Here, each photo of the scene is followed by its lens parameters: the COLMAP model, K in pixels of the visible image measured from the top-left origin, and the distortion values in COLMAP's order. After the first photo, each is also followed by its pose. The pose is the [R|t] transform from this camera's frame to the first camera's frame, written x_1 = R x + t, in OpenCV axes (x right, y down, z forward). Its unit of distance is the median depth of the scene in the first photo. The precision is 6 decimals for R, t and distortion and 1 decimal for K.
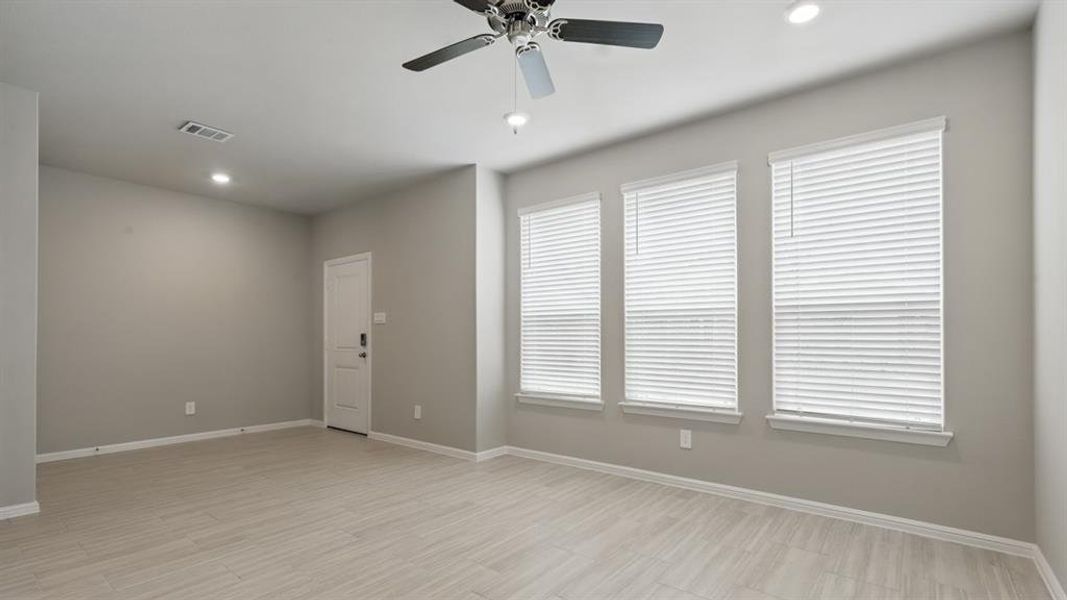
lens RADIAL K [[480.2, 0, 534.7], [0, 480.2, 335.6], [0, 0, 1]] dist [0.000313, 0.000047]
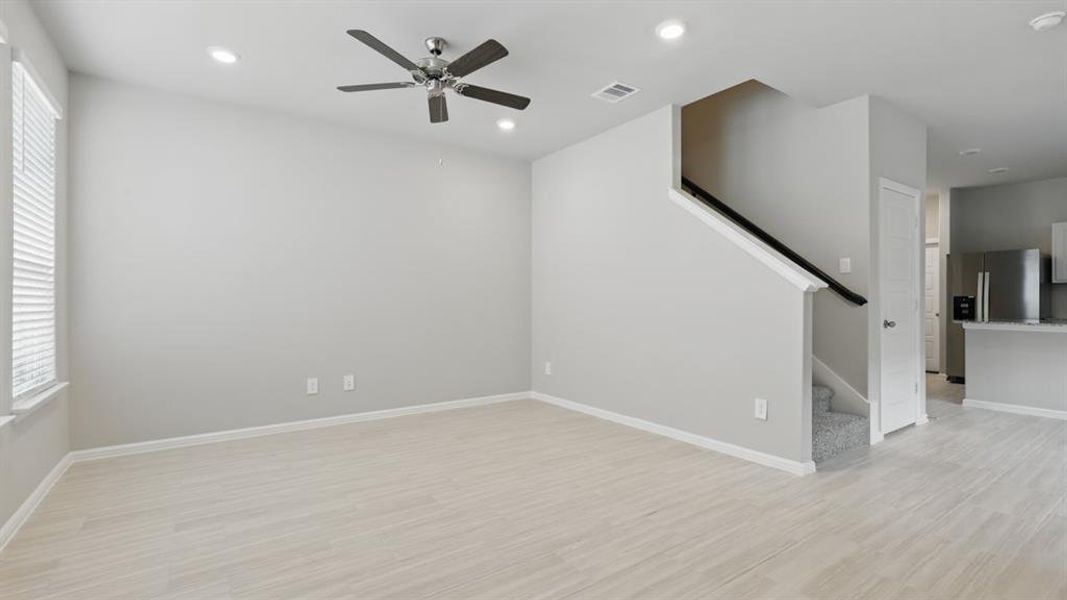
lens RADIAL K [[482.4, 0, 534.8], [0, 482.4, 301.4], [0, 0, 1]] dist [0.001693, 0.000278]
pose [[-0.958173, 0.001515, 0.286185, -0.394060], [0.000543, 0.999994, -0.003476, 0.007205], [-0.286188, -0.003175, -0.958168, 1.236332]]
